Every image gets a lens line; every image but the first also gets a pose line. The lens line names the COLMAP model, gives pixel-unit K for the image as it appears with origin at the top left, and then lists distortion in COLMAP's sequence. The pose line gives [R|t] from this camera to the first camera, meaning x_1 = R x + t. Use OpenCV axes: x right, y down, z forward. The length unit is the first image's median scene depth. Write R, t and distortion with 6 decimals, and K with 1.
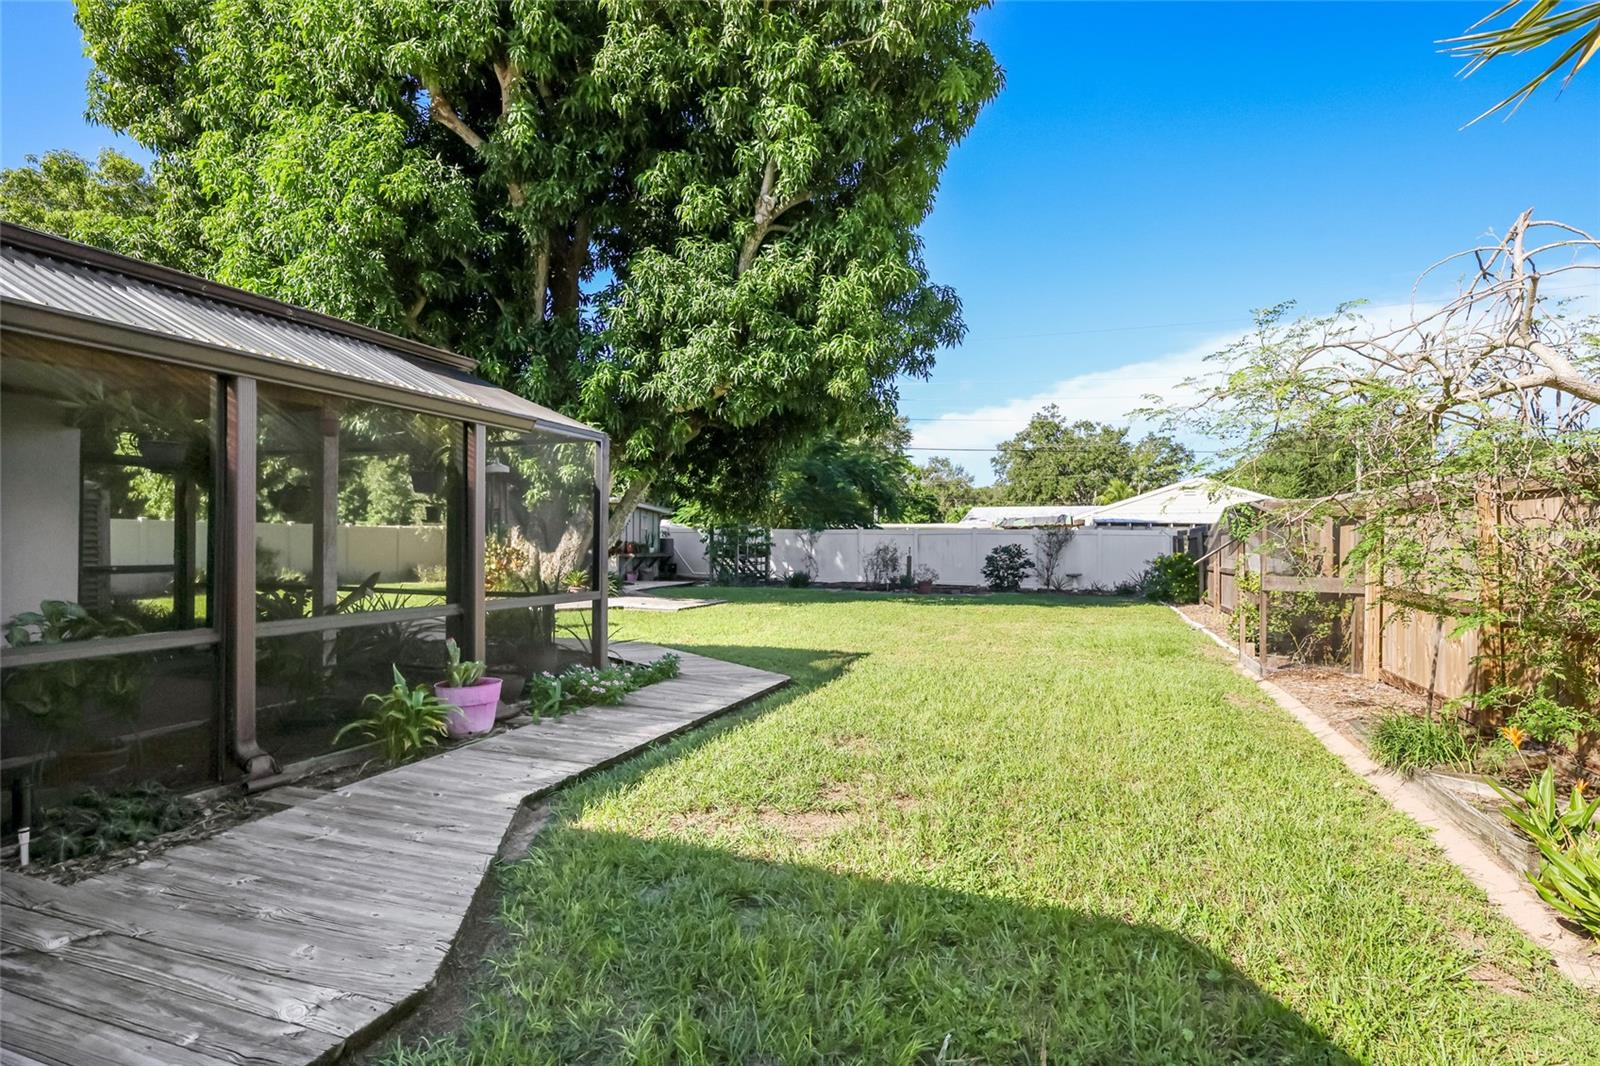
lens RADIAL K [[798.0, 0, 802.6], [0, 798.0, 517.9], [0, 0, 1]] dist [0.000277, 0.000040]
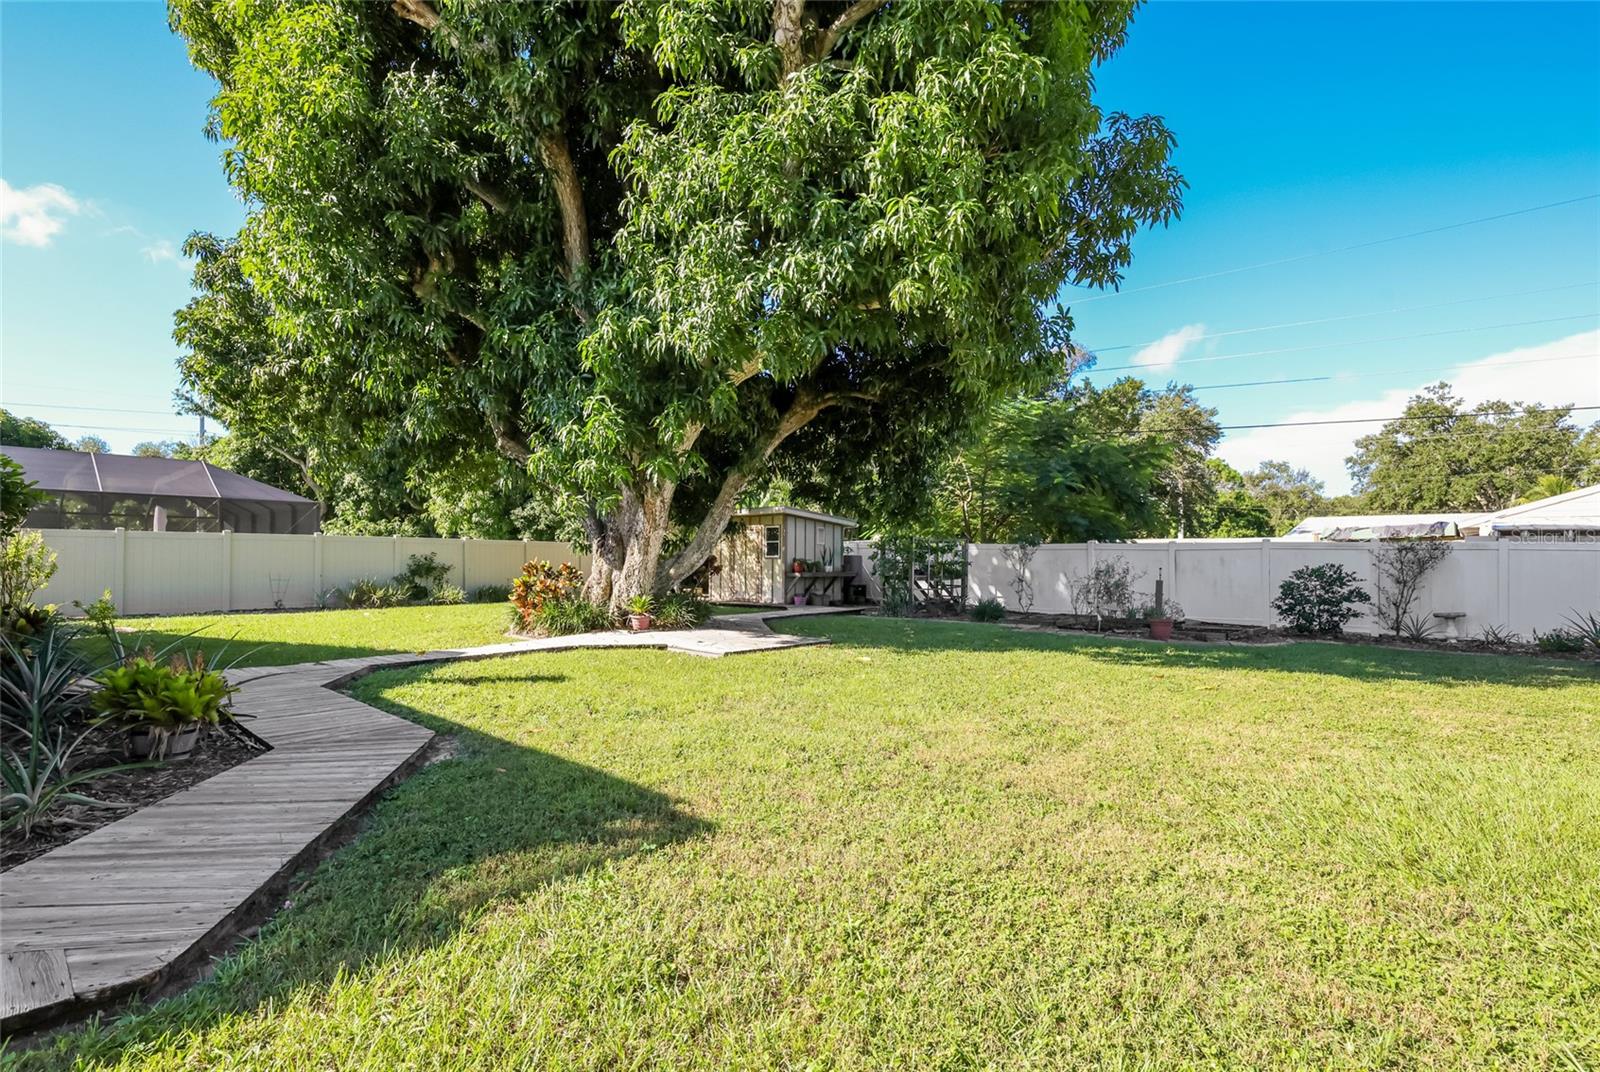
lens RADIAL K [[764.9, 0, 795.8], [0, 764.9, 545.9], [0, 0, 1]] dist [0.002067, 0.000205]
pose [[0.919028, -0.003720, -0.394174, 0.101856], [0.007791, 0.999932, 0.008728, 0.008326], [0.394115, -0.011092, 0.918994, 0.240111]]
